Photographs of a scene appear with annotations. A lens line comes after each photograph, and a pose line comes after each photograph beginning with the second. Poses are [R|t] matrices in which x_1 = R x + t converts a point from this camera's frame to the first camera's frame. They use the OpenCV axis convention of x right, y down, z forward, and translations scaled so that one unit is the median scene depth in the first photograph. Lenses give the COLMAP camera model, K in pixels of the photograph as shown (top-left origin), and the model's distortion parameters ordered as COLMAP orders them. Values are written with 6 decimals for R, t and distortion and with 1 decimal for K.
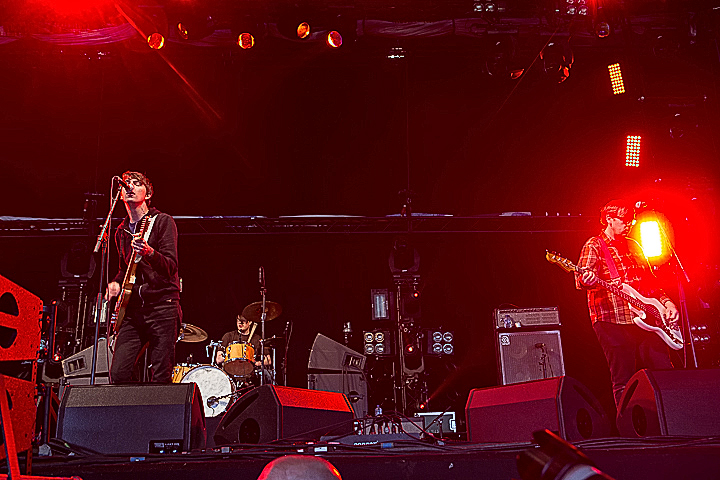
lens RADIAL K [[737.0, 0, 360.0], [0, 737.0, 240.0], [0, 0, 1]] dist [-0.011748, -0.004347]
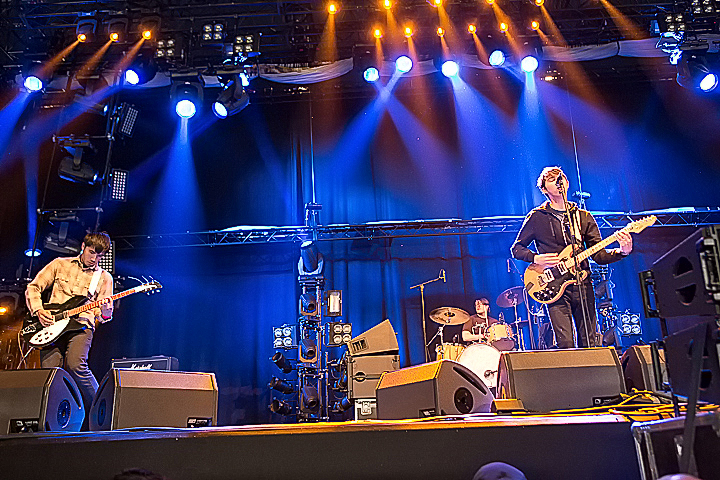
lens RADIAL K [[624.1, 0, 360.0], [0, 624.1, 240.0], [0, 0, 1]] dist [0.003332, -0.004223]
pose [[0.995362, -0.030324, -0.091292, -0.201328], [0.029389, 0.999501, -0.011569, 0.008085], [0.091597, 0.008832, 0.995757, -0.002238]]
